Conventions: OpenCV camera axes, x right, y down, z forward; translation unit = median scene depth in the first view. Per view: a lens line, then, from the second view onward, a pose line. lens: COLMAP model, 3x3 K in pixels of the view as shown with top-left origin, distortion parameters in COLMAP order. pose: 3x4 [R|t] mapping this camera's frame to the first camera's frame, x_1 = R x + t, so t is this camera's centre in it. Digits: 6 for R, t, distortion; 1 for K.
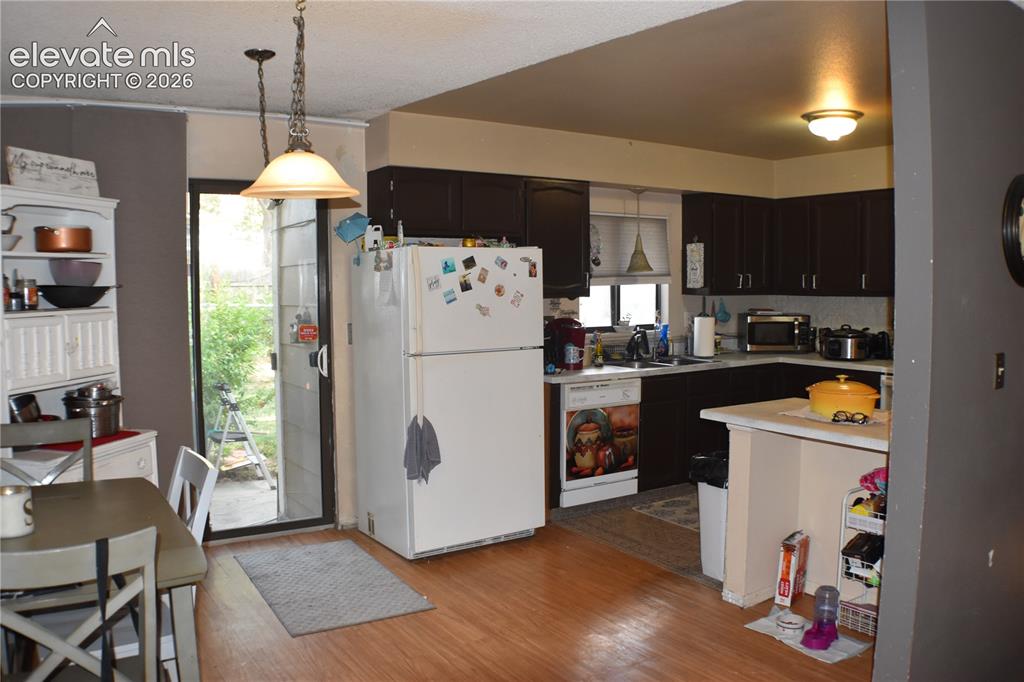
lens RADIAL K [[828.3, 0, 522.8], [0, 828.3, 342.0], [0, 0, 1]] dist [-0.204650, 0.047541]
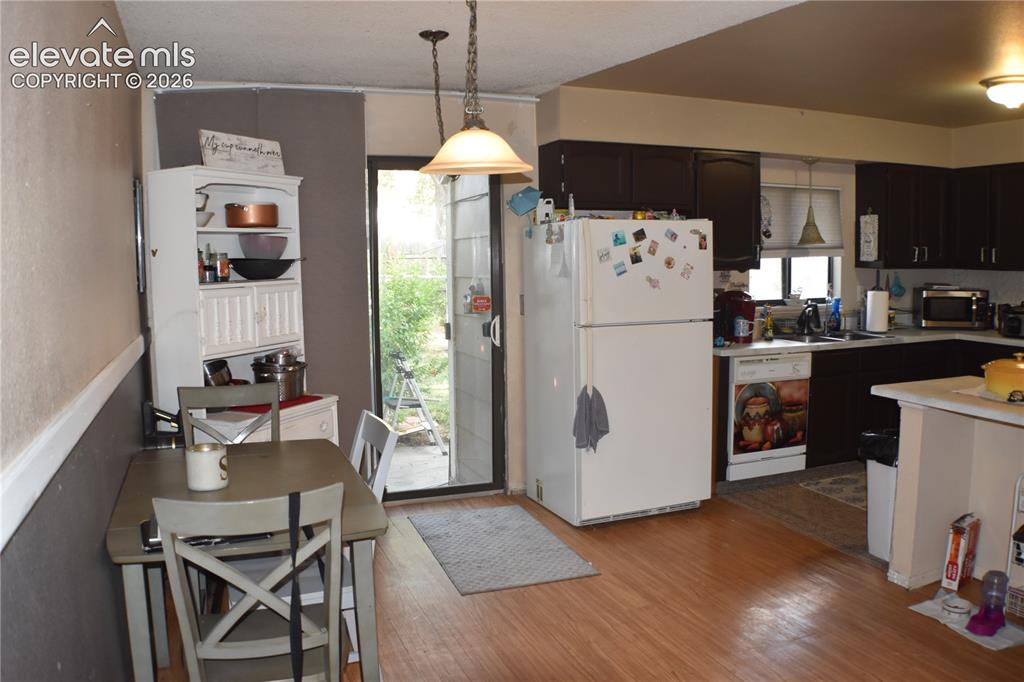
lens RADIAL K [[828.3, 0, 521.0], [0, 828.3, 340.2], [0, 0, 1]] dist [-0.204650, 0.047541]
pose [[0.979131, 0.014154, -0.202734, -0.001390], [-0.007649, 0.999431, 0.032837, 0.000084], [0.203084, -0.030601, 0.978683, -0.014181]]
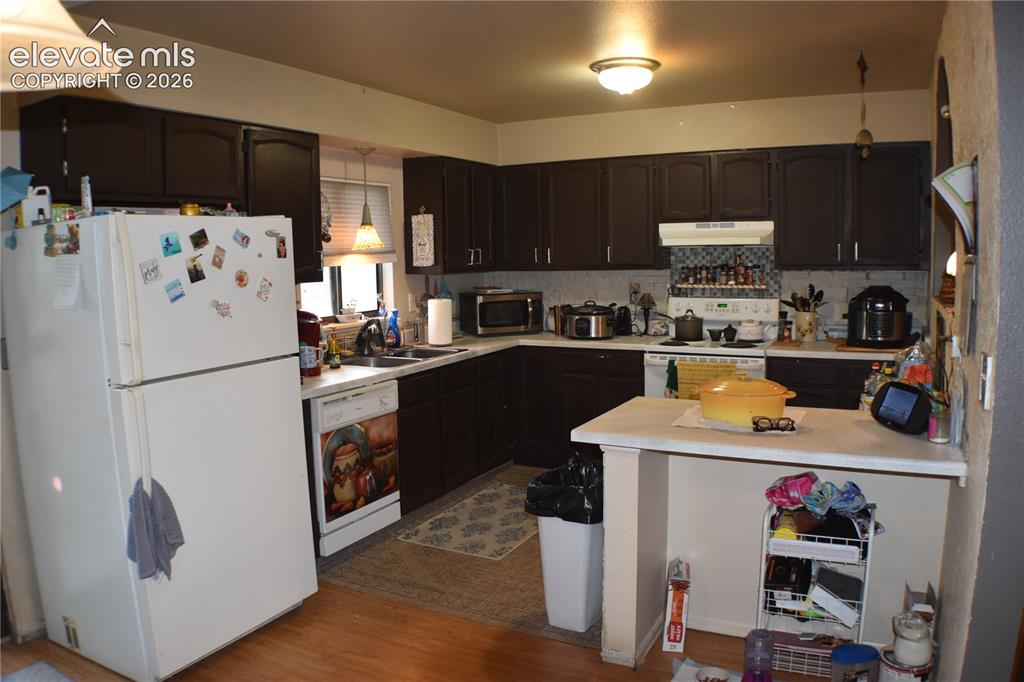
lens RADIAL K [[747.5, 0, 509.5], [0, 747.5, 342.3], [0, 0, 1]] dist [-0.182352, 0.035848]
pose [[0.874526, -0.069136, 0.480026, -0.133044], [0.050631, 0.997393, 0.051409, -0.030576], [-0.482329, -0.020655, 0.875747, 0.374354]]
